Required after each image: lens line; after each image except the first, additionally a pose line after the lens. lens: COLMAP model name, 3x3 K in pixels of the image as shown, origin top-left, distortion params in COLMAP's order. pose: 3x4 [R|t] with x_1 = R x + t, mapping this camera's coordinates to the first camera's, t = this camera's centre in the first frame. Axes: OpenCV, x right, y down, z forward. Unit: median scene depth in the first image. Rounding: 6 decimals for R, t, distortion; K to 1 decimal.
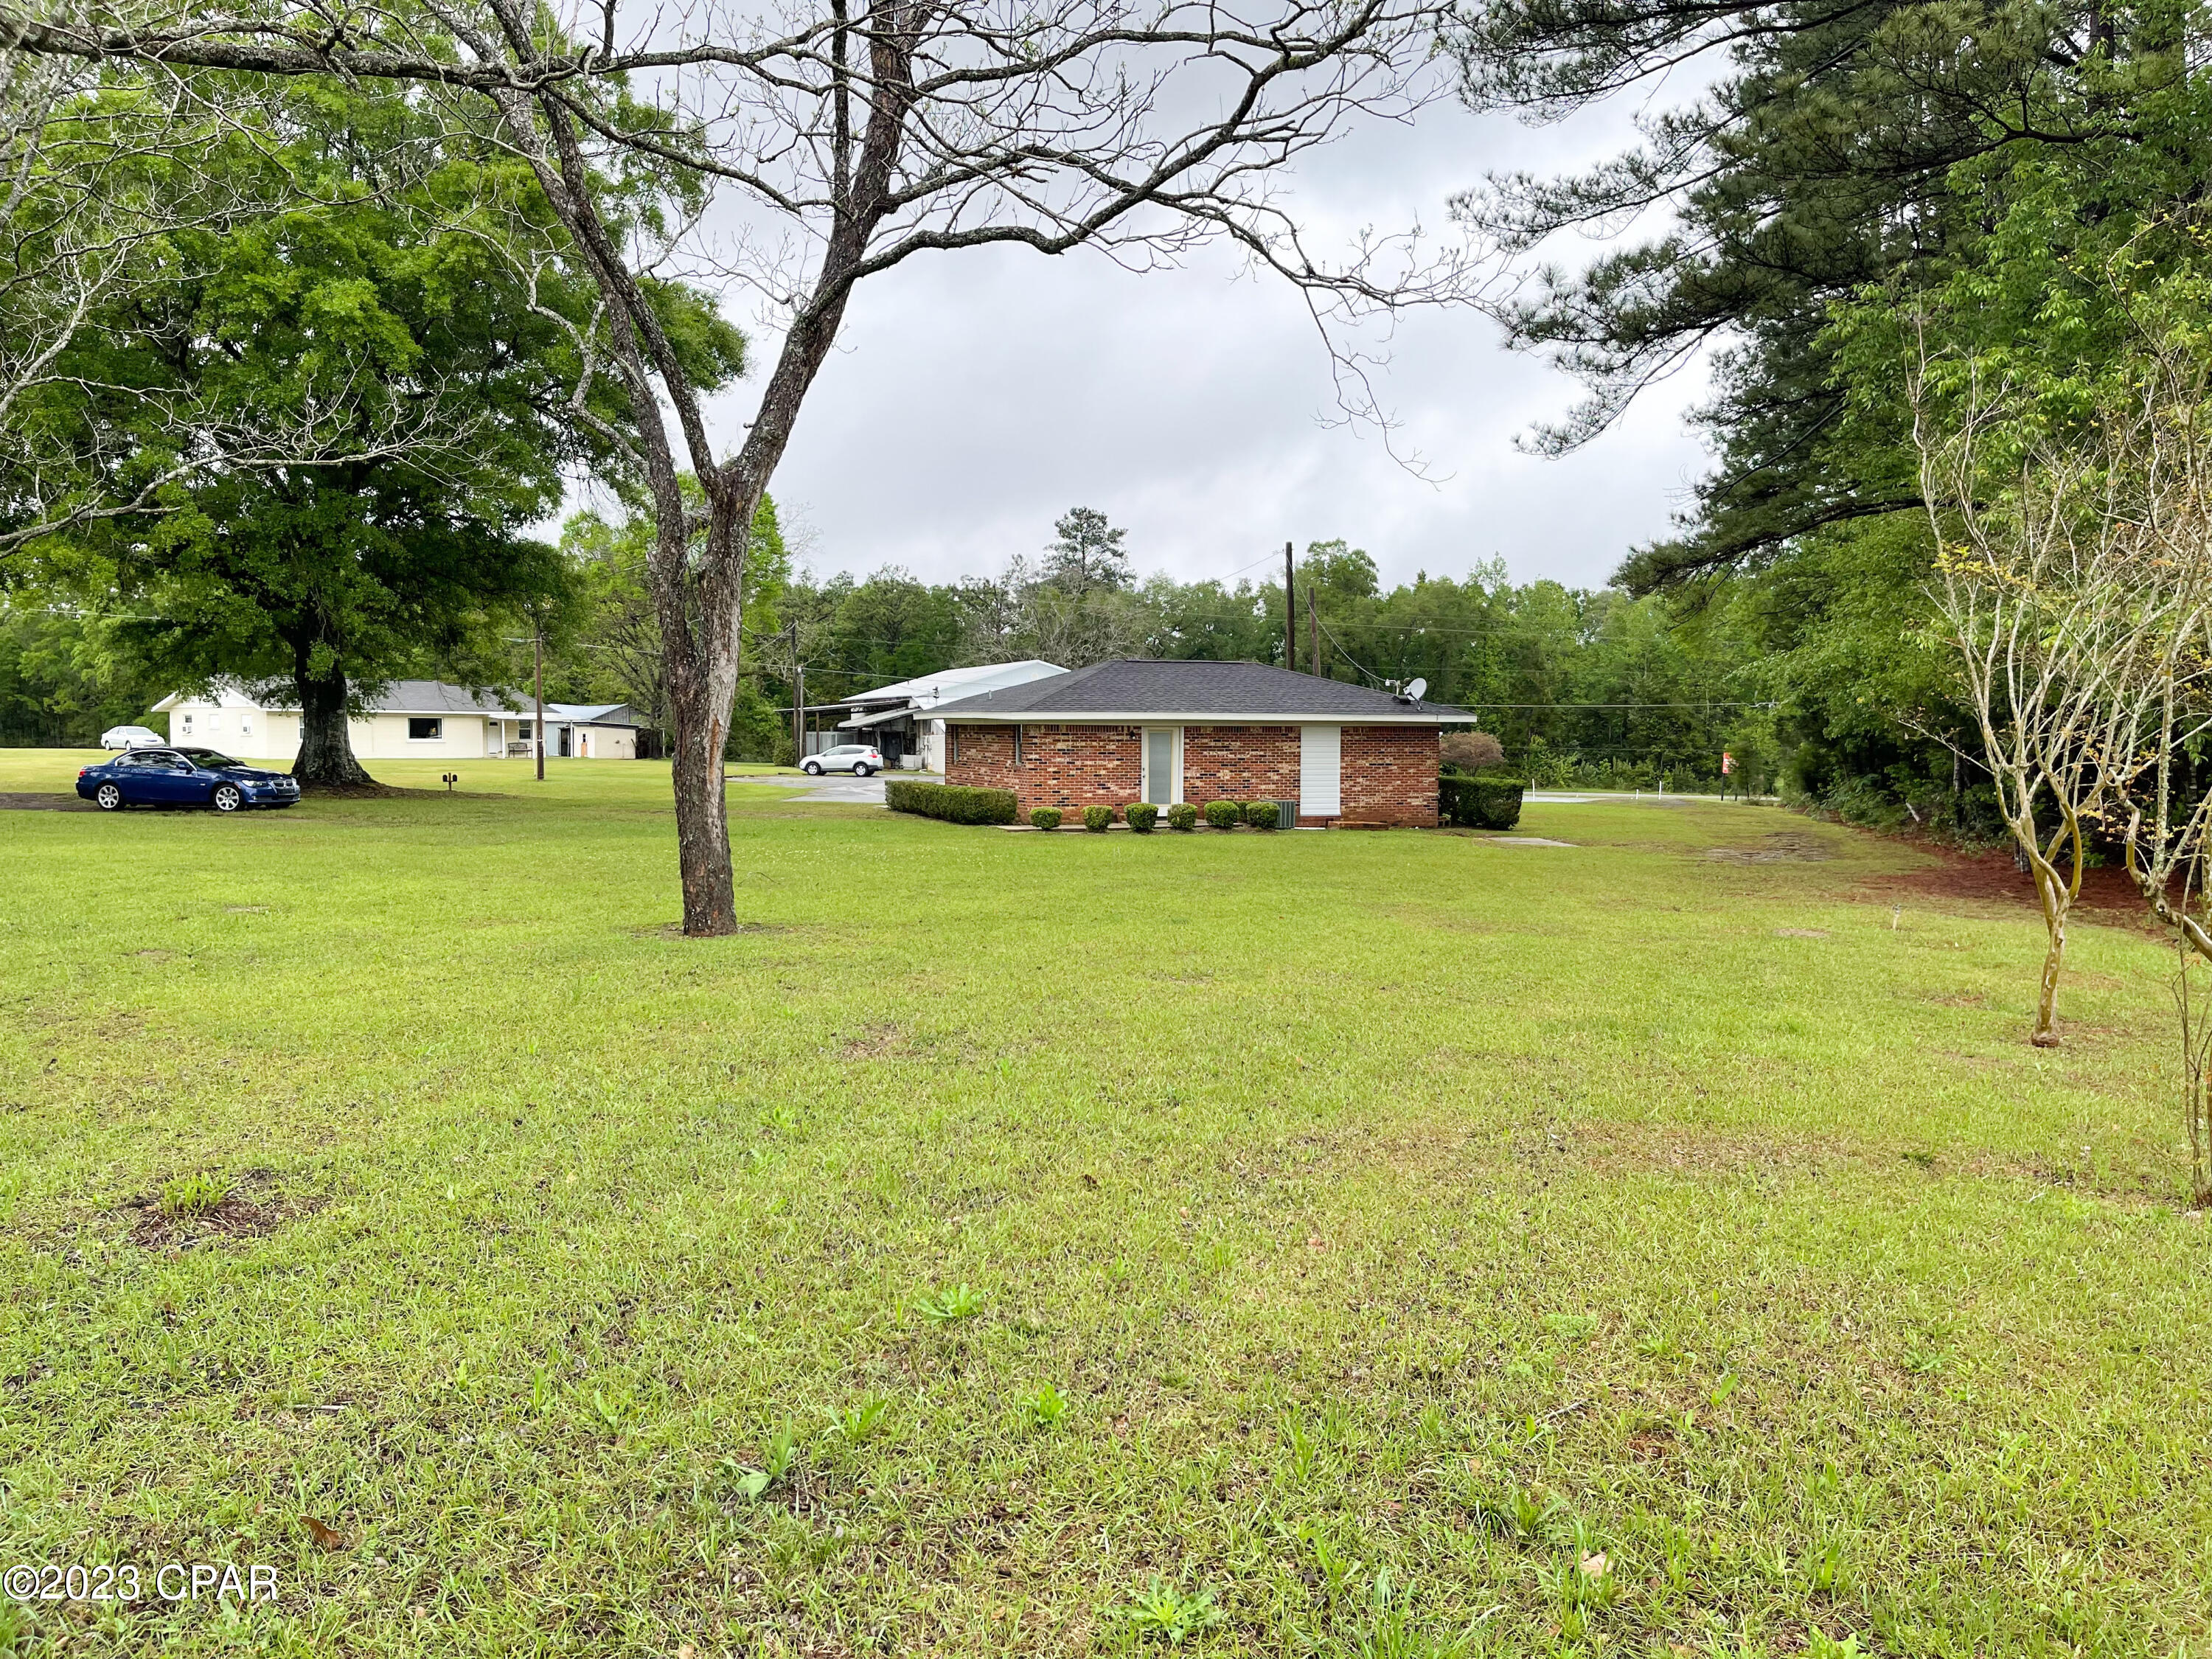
lens RADIAL K [[1659.7, 0, 1062.3], [0, 1659.7, 820.7], [0, 0, 1]] dist [0.094853, -0.123546]
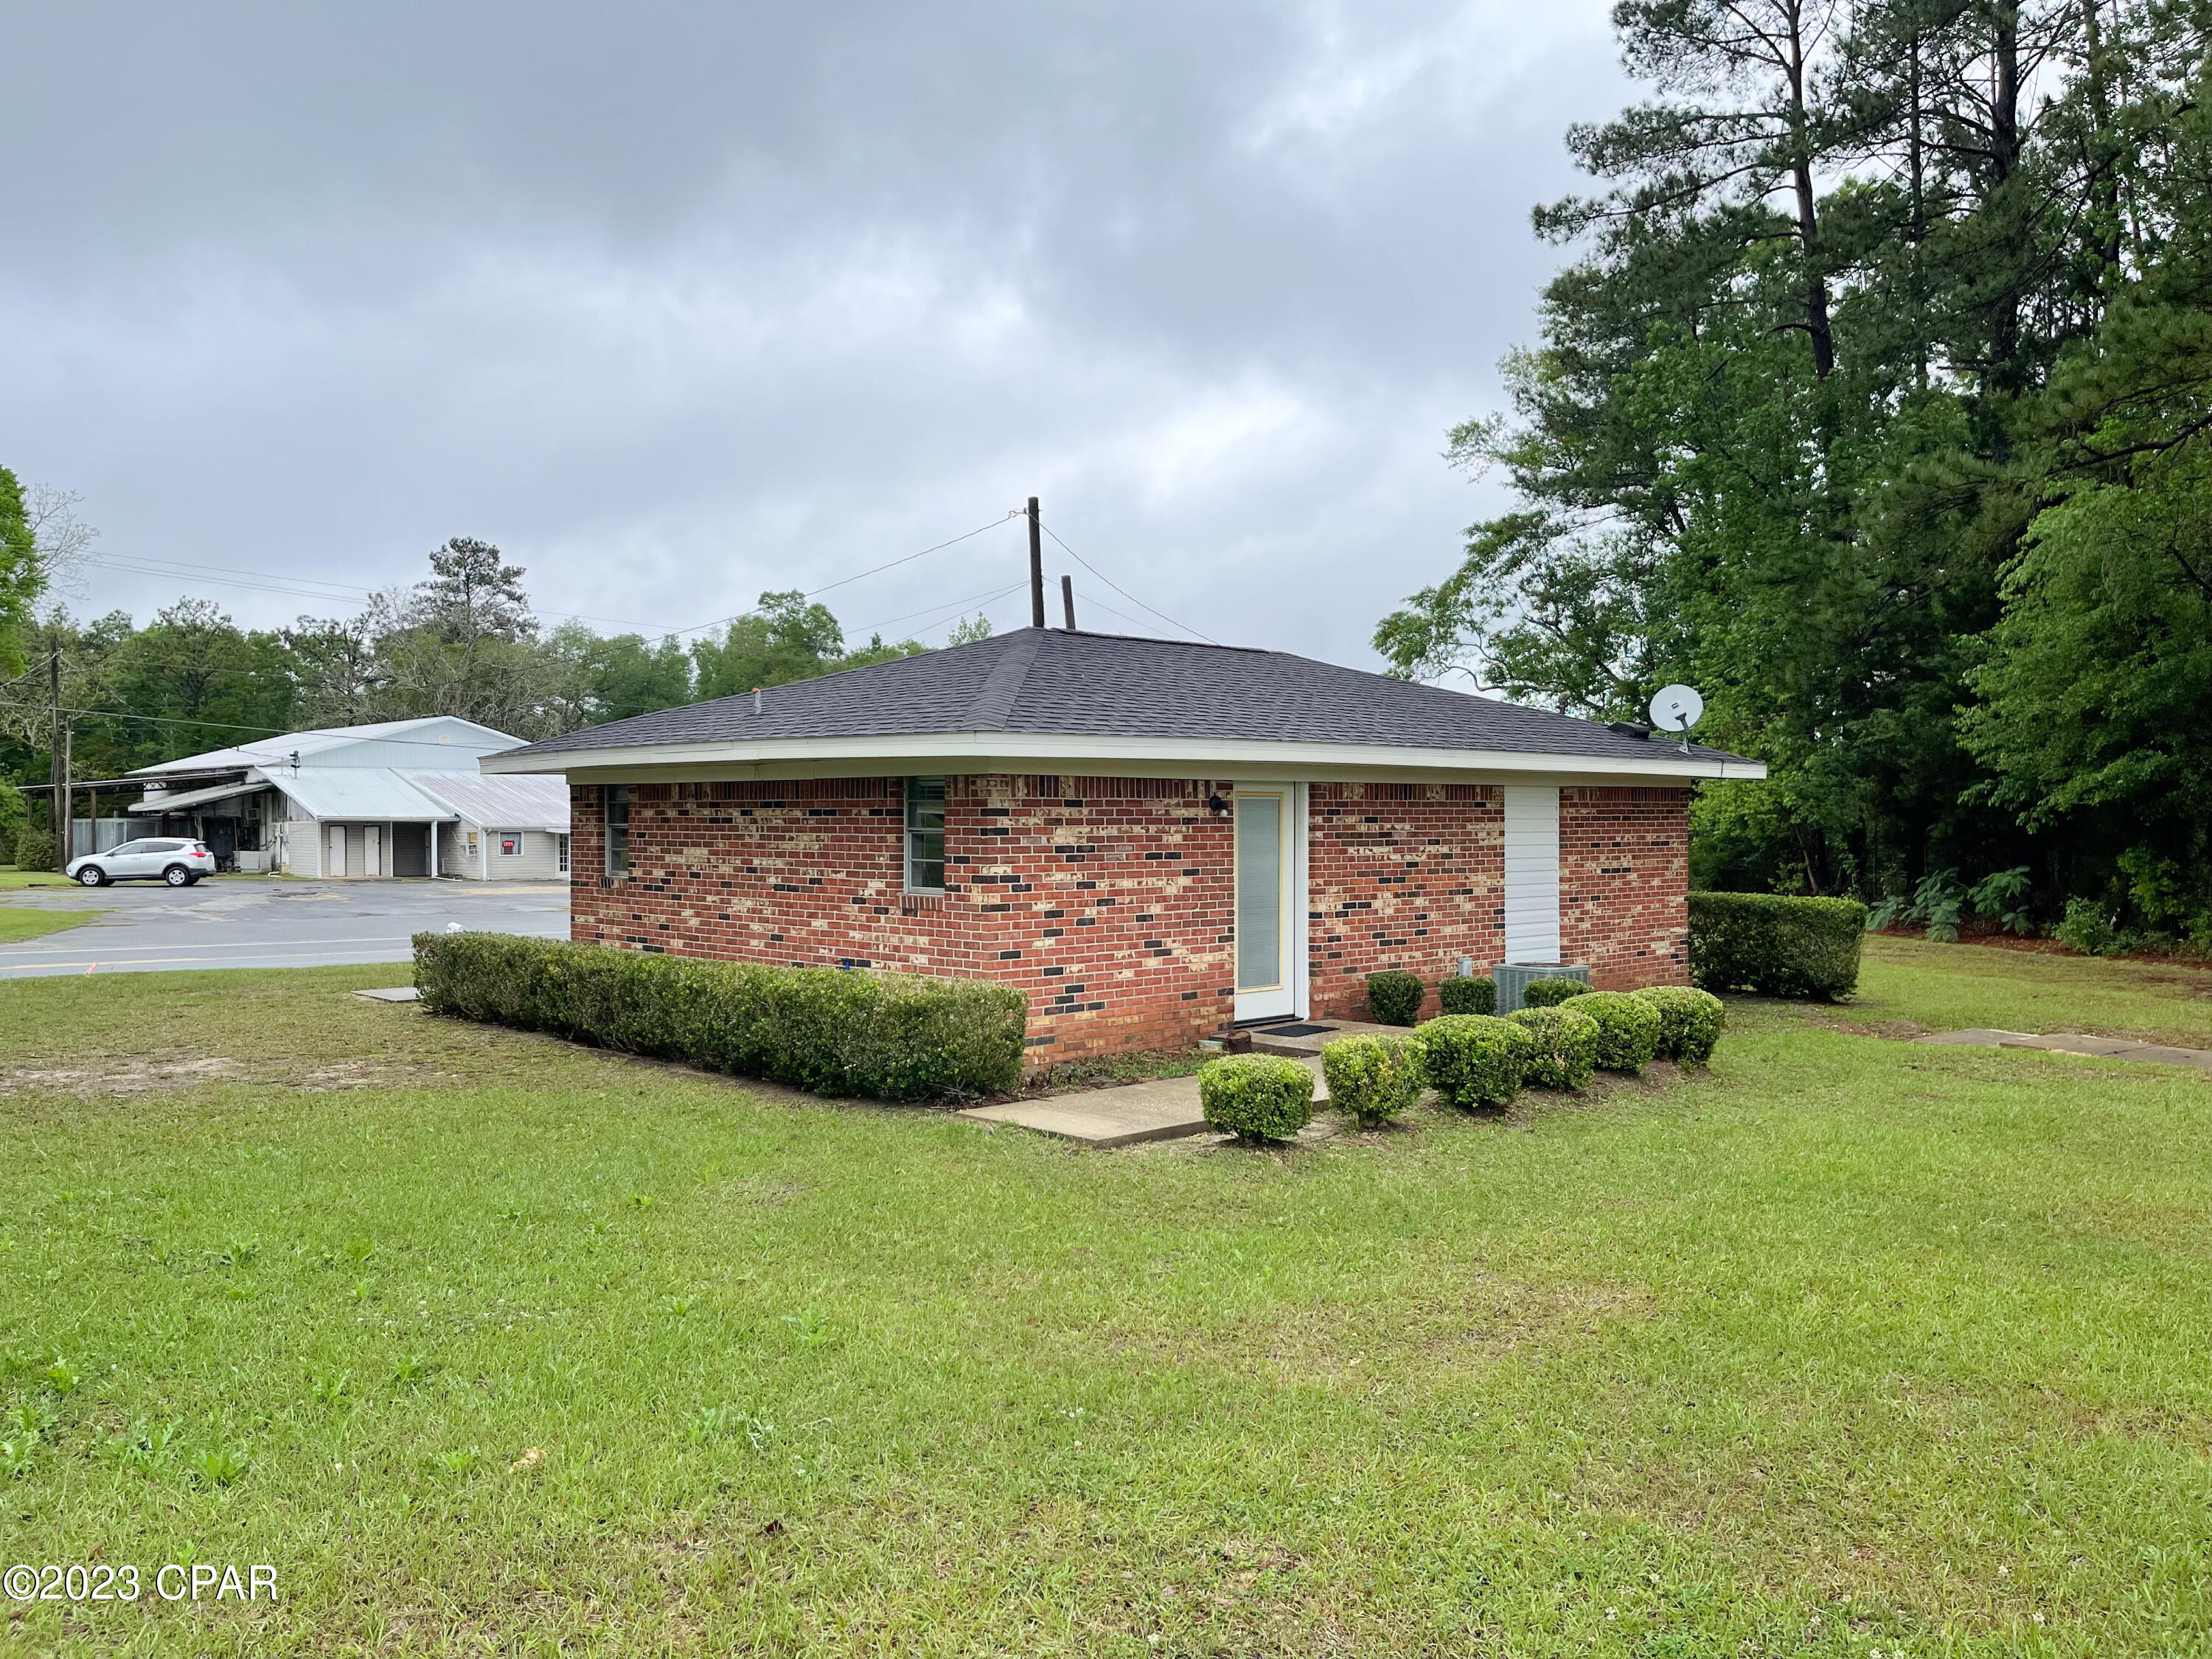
lens RADIAL K [[1659.7, 0, 1062.3], [0, 1659.7, 820.7], [0, 0, 1]] dist [0.094853, -0.123546]
pose [[0.925583, -0.007706, 0.378466, -0.050384], [0.027132, 0.998572, -0.046024, -0.012502], [-0.377571, 0.052867, 0.924470, 0.261896]]
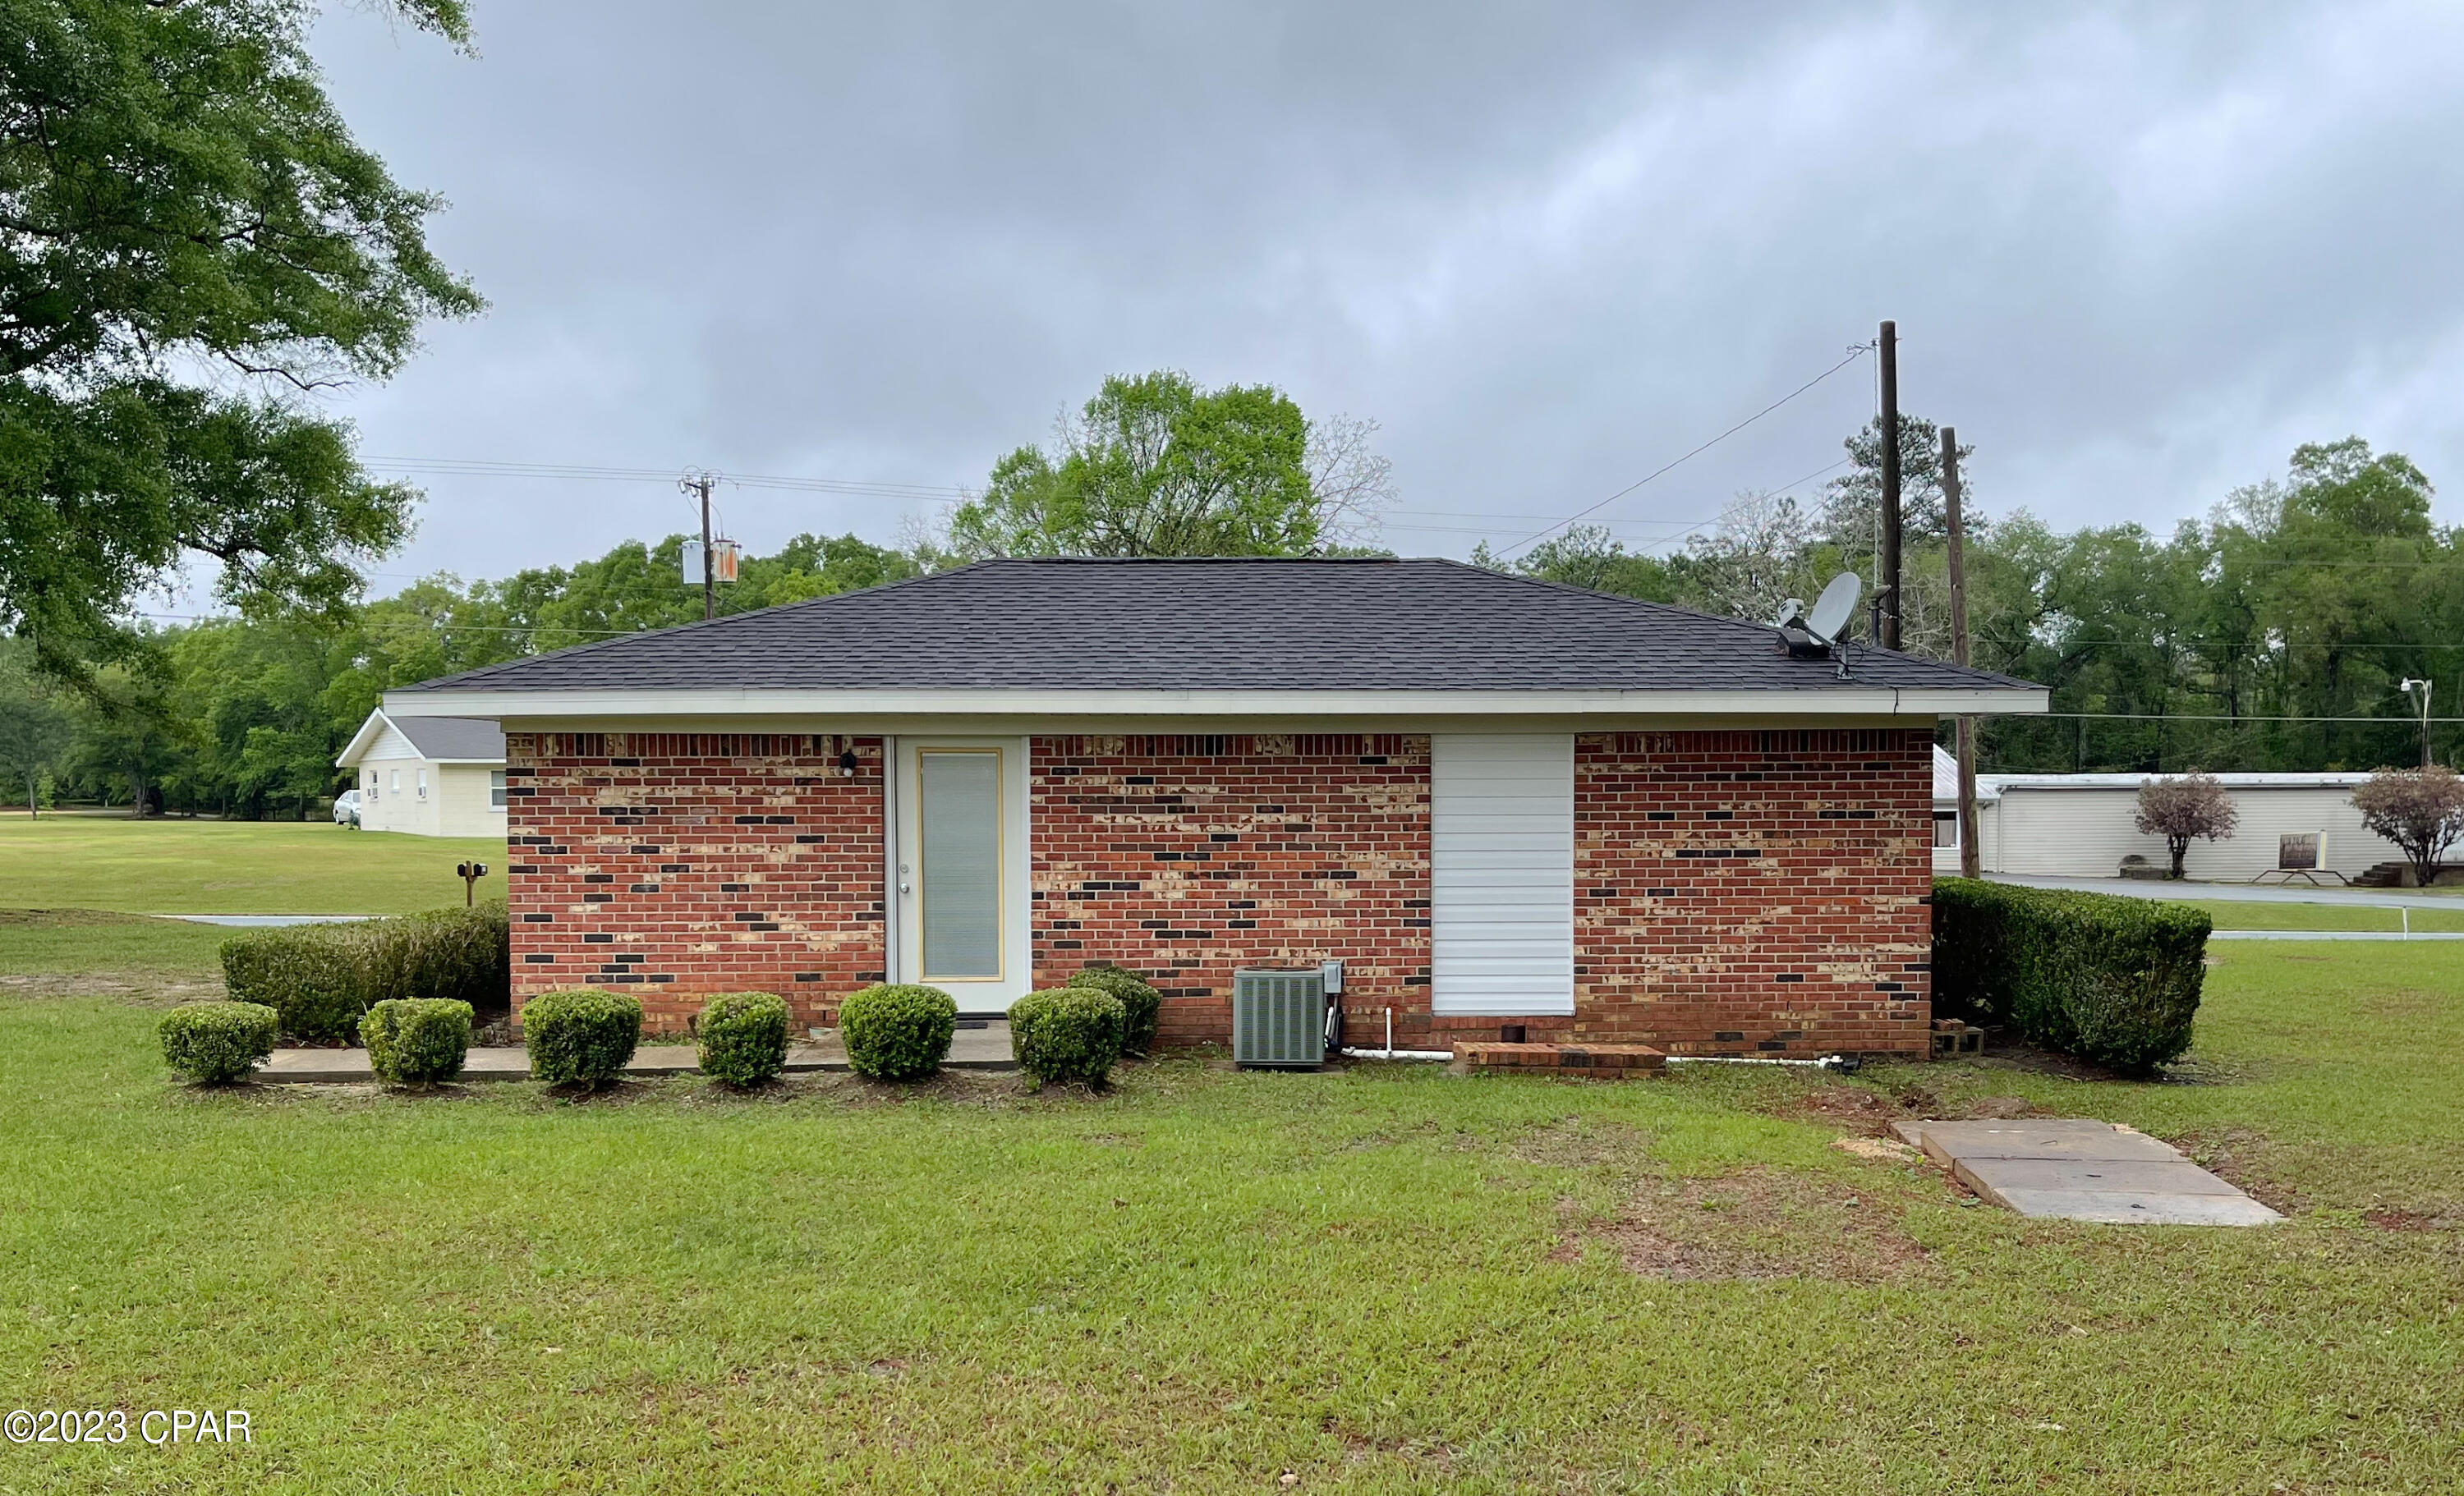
lens RADIAL K [[2288.9, 0, 1285.4], [0, 2288.9, 910.1], [0, 0, 1]] dist [0.102905, -0.156382]
pose [[0.952286, 0.007496, -0.305115, 0.101444], [-0.008381, 0.999964, -0.001589, -0.008961], [0.305092, 0.004070, 0.952314, 0.233677]]
